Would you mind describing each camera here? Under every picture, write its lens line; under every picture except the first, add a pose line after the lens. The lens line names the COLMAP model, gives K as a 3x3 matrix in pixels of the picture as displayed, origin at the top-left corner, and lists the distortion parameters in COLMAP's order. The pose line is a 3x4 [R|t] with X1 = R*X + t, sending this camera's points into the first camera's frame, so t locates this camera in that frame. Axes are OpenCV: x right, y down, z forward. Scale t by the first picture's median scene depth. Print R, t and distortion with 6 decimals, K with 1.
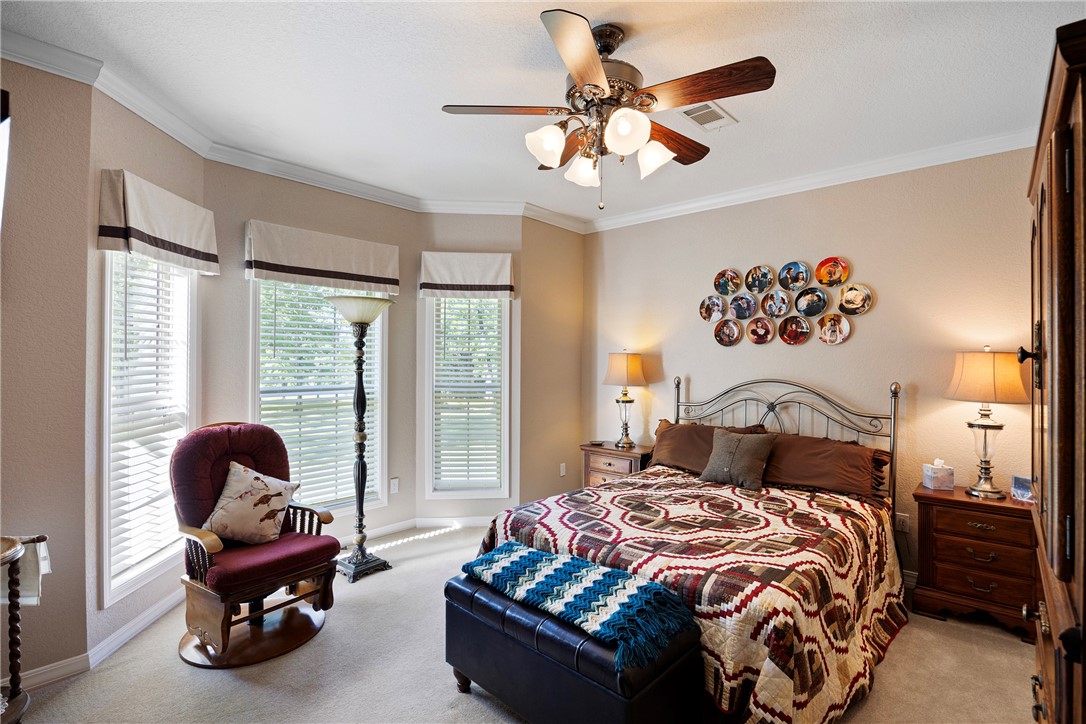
lens RADIAL K [[501.2, 0, 543.0], [0, 501.2, 362.0], [0, 0, 1]] dist [0.000800, 0.000069]
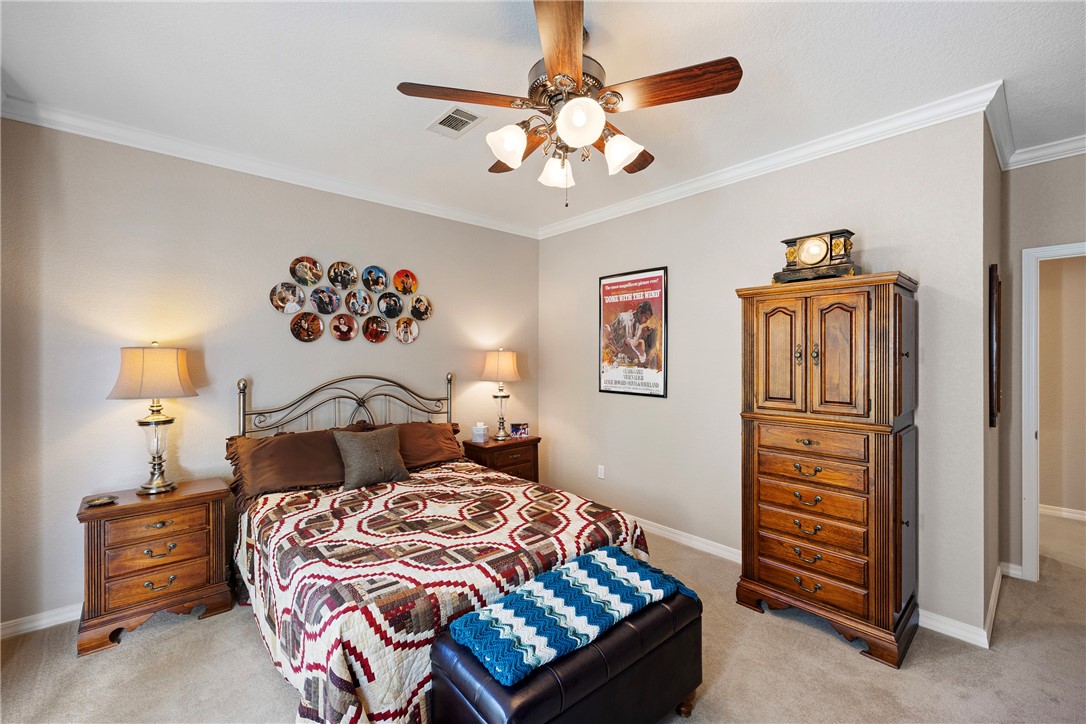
lens RADIAL K [[454.4, 0, 543.0], [0, 454.4, 362.0], [0, 0, 1]] dist [-0.018365, 0.000137]
pose [[0.113156, -0.011721, 0.993508, -0.465529], [0.012972, 0.999863, 0.010319, 0.001898], [-0.993493, 0.011720, 0.113292, 0.578557]]
